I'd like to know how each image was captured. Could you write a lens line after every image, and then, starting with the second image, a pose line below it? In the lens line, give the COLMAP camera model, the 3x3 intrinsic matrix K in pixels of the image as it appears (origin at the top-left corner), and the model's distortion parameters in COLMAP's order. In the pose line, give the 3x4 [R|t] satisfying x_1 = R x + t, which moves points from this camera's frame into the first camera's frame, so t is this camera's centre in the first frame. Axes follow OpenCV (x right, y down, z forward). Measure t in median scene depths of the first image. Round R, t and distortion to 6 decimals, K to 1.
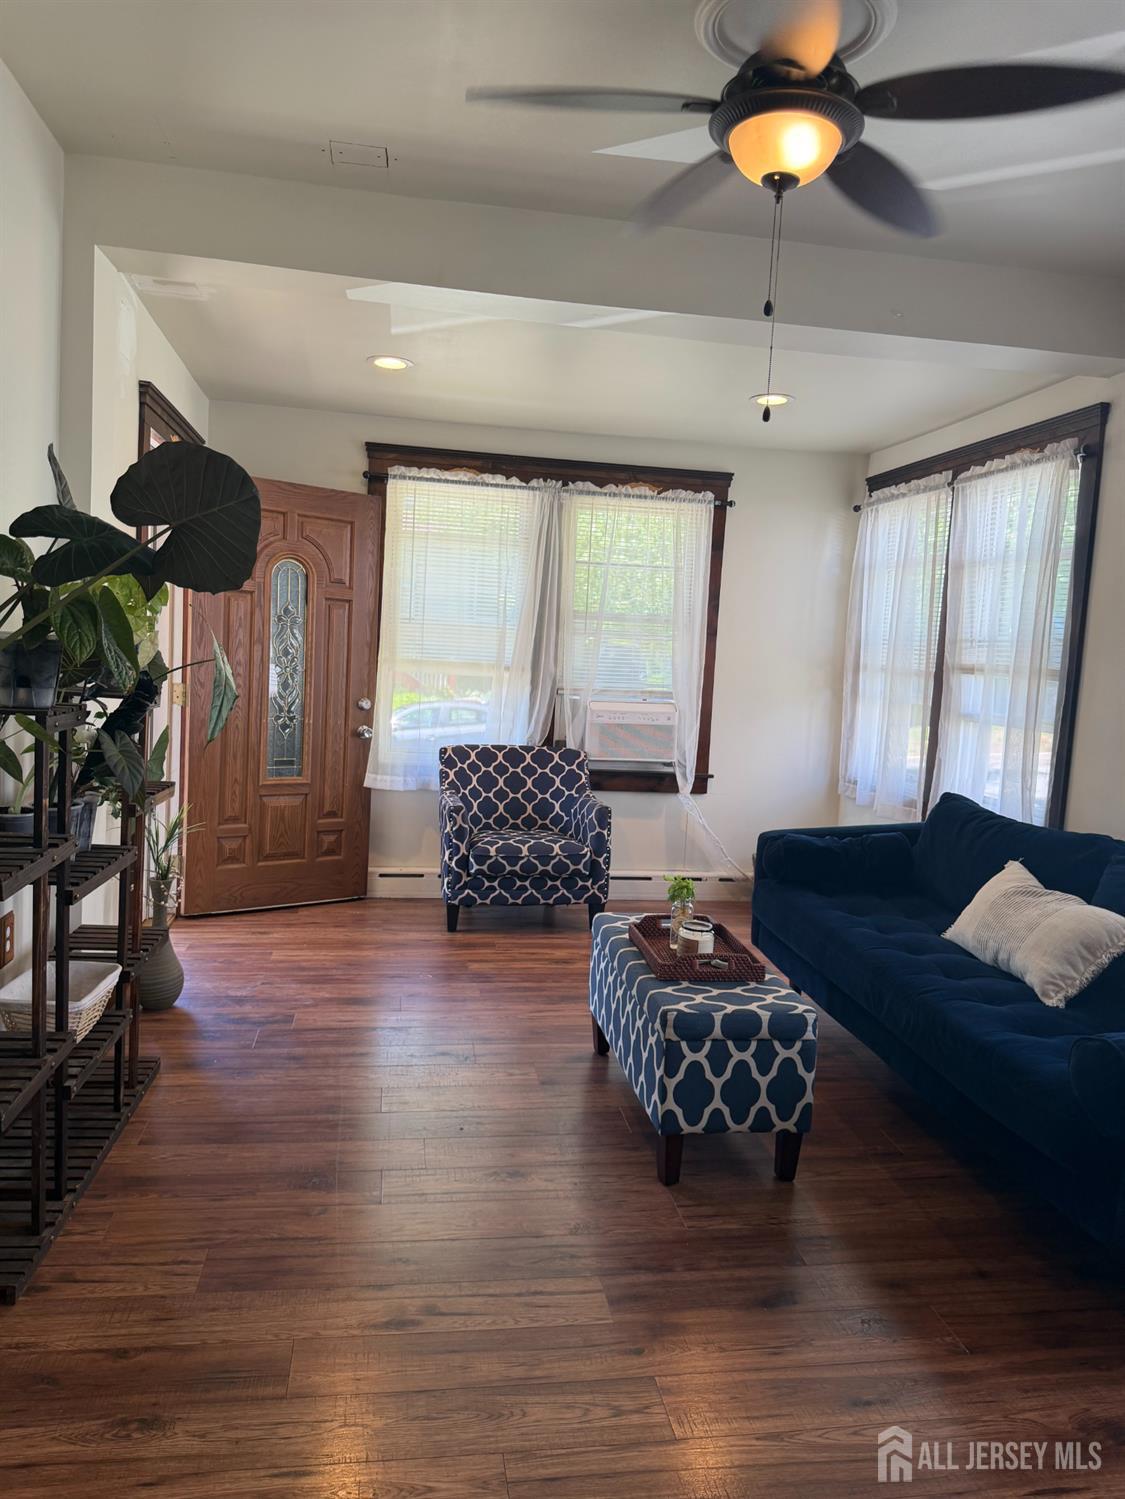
lens RADIAL K [[1064.2, 0, 565.5], [0, 1064.2, 747.8], [0, 0, 1]] dist [0.153688, -0.304197]
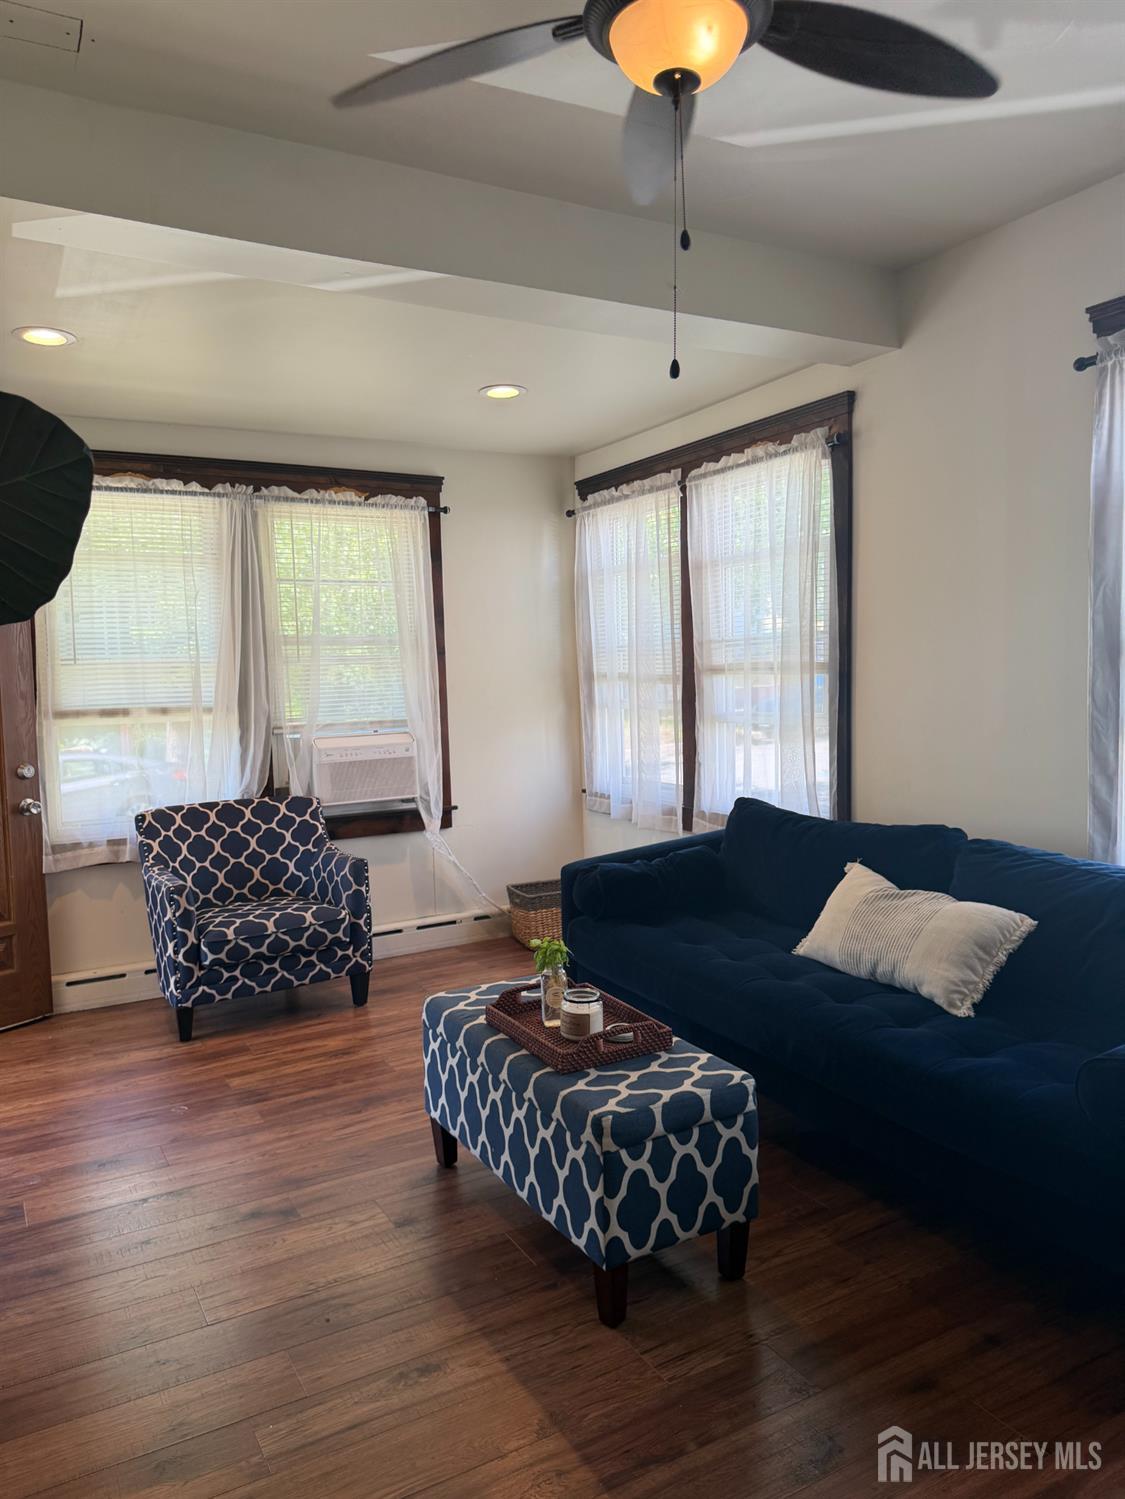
lens RADIAL K [[1064.2, 0, 565.5], [0, 1064.2, 747.8], [0, 0, 1]] dist [0.153688, -0.304197]
pose [[0.934814, -0.102907, 0.339900, -0.094281], [0.109063, 0.994034, 0.000998, -0.017443], [-0.337975, 0.036137, 0.940461, 0.129090]]
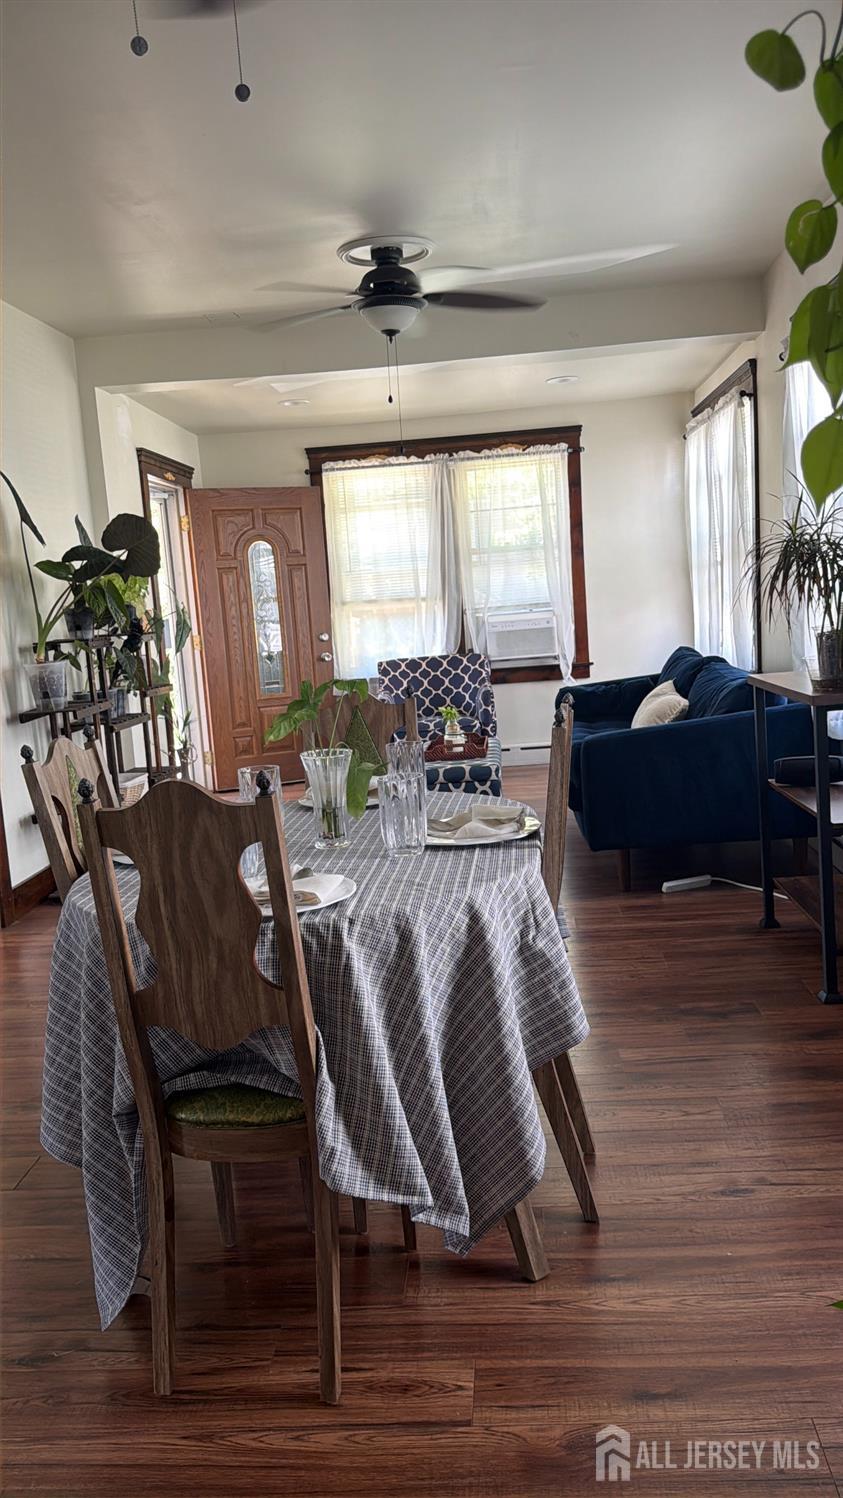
lens RADIAL K [[1187.9, 0, 421.6], [0, 1187.9, 778.8], [0, 0, 1]] dist [0.095418, 0.000044]
pose [[0.966066, -0.085588, -0.243702, 0.327459], [0.100785, 0.993623, 0.050563, 0.084637], [0.237821, -0.073408, 0.968531, -0.536780]]
